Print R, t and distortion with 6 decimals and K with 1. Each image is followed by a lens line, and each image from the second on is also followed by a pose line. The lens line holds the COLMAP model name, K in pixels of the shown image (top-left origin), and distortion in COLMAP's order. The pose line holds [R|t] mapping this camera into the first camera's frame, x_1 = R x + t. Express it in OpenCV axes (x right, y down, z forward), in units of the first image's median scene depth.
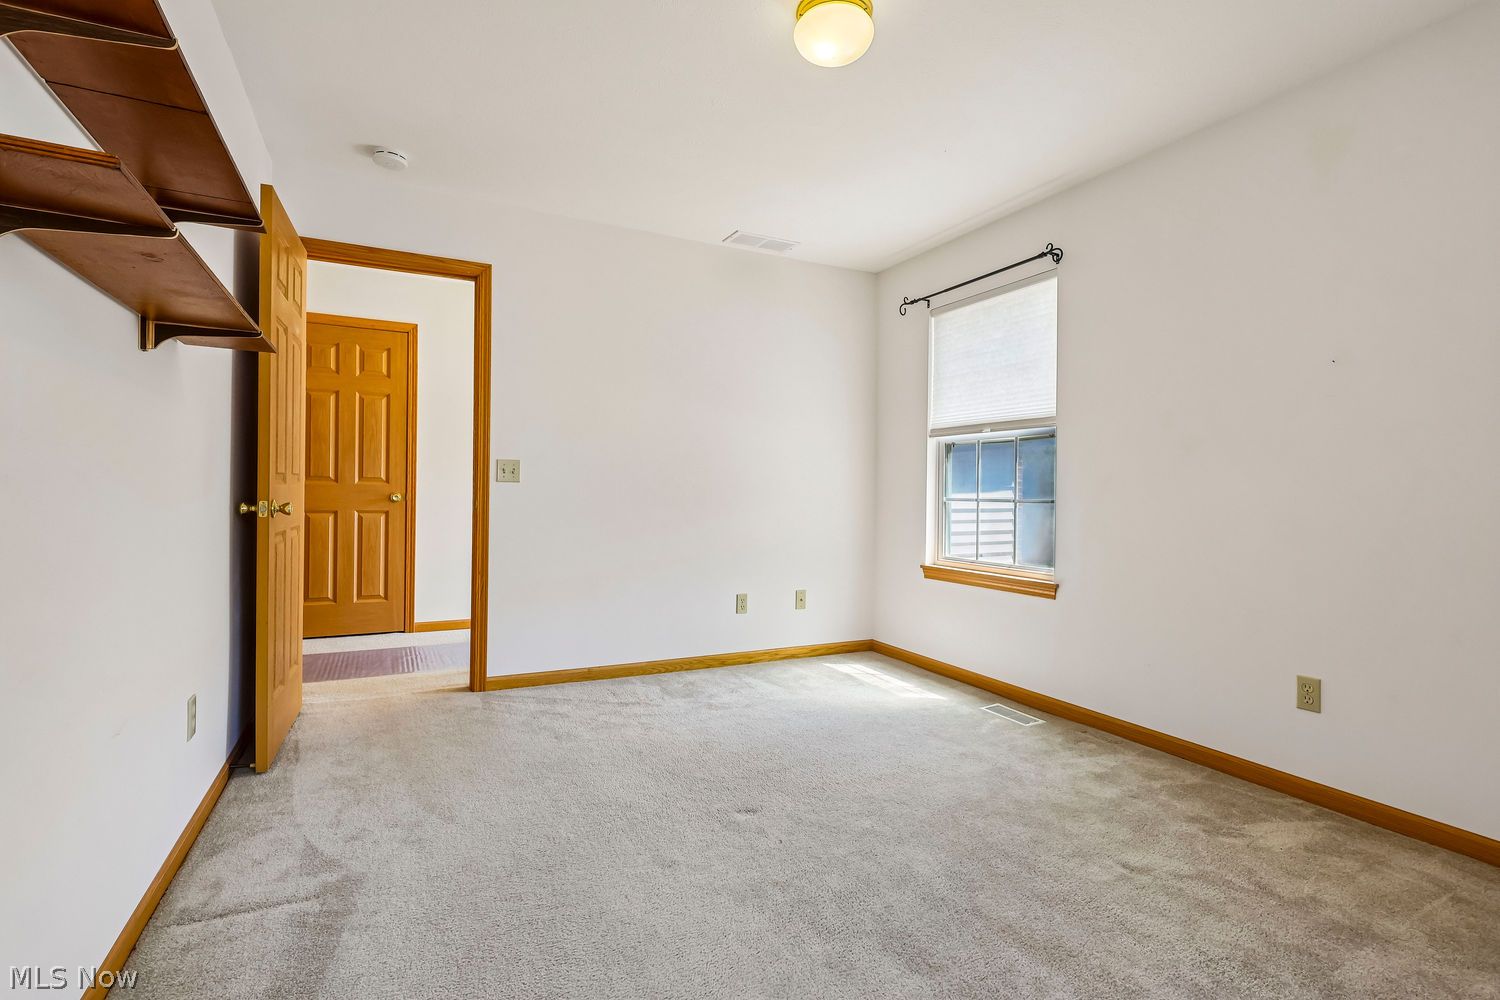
lens RADIAL K [[698.6, 0, 744.3], [0, 698.6, 502.1], [0, 0, 1]] dist [-0.003777, 0.000262]
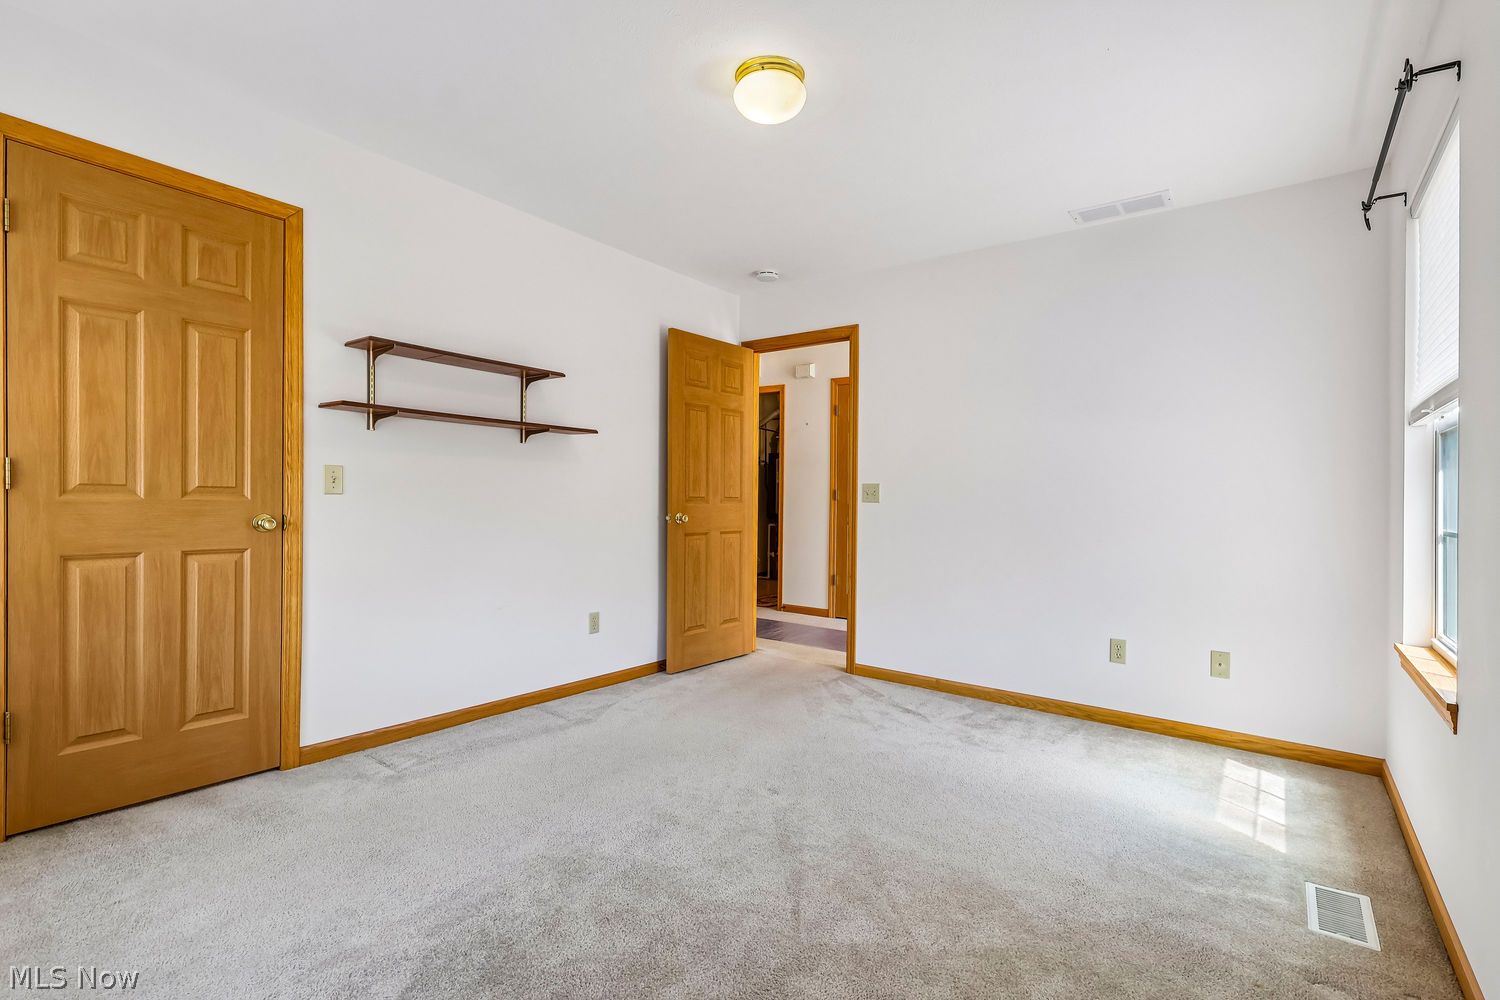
lens RADIAL K [[698.6, 0, 744.3], [0, 698.6, 502.1], [0, 0, 1]] dist [-0.003777, 0.000262]
pose [[0.428547, -0.002655, -0.903516, 0.674635], [-0.026638, 0.999524, -0.015572, -0.005081], [0.903127, 0.030741, 0.428272, 0.310088]]
